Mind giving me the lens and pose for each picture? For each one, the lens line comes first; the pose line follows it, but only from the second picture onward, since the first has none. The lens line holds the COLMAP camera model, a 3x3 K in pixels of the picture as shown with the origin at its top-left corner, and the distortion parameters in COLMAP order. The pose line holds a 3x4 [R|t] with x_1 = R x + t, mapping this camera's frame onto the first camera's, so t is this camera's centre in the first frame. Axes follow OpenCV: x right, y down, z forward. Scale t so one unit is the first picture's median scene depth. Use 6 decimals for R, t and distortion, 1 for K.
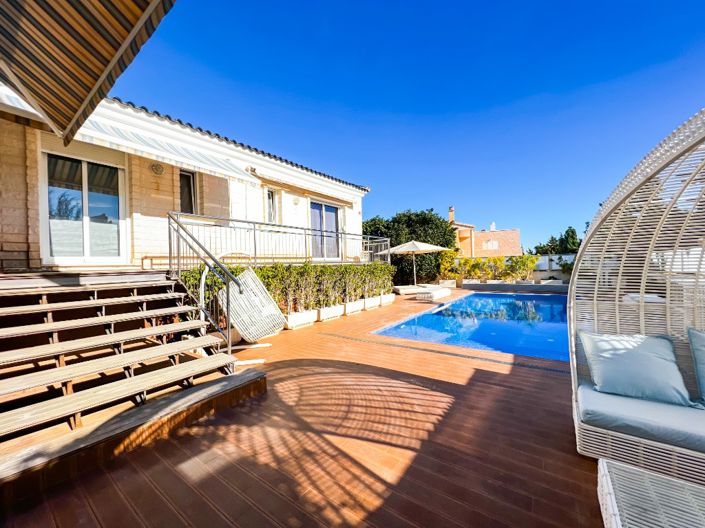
lens RADIAL K [[280.9, 0, 353.5], [0, 280.9, 263.0], [0, 0, 1]] dist [0.001056, -0.000178]
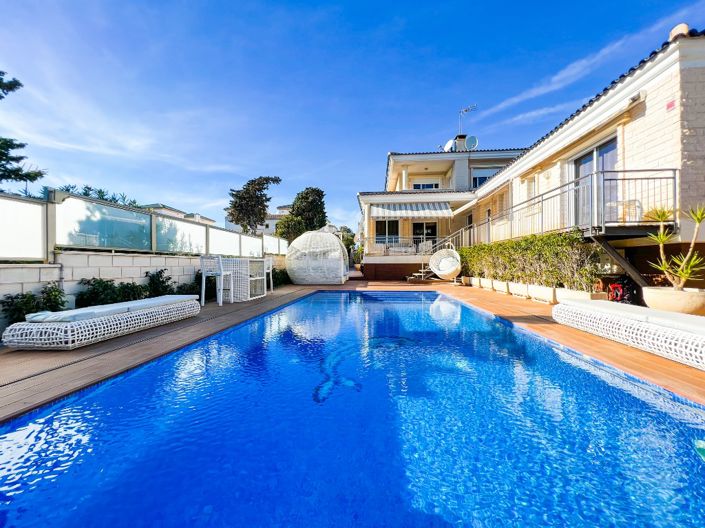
lens RADIAL K [[282.1, 0, 352.9], [0, 282.1, 264.0], [0, 0, 1]] dist [-0.001065, 0.000855]
pose [[-0.862660, 0.036107, -0.504494, 2.057877], [0.038530, 0.999242, 0.005632, 0.140254], [0.504315, -0.014580, -0.863397, 3.440532]]
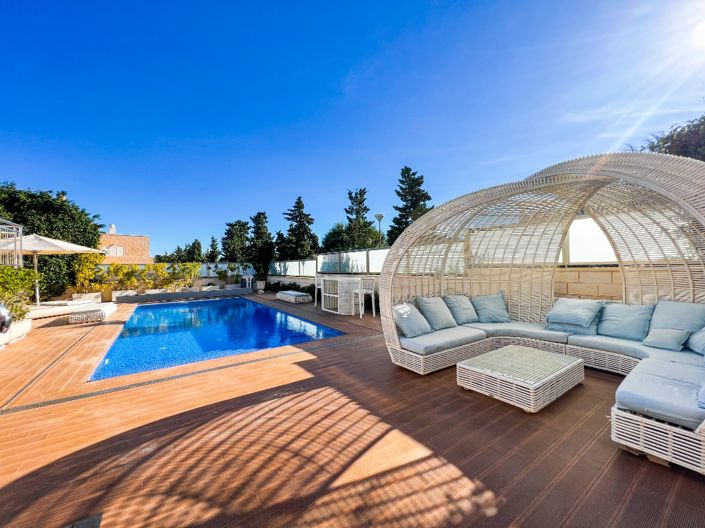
lens RADIAL K [[280.9, 0, 347.2], [0, 280.9, 263.1], [0, 0, 1]] dist [0.001056, -0.000178]
pose [[0.351534, 0.028851, 0.935730, -0.509125], [0.004930, 0.999454, -0.032667, 0.037134], [-0.936162, 0.016097, 0.351200, 0.450160]]
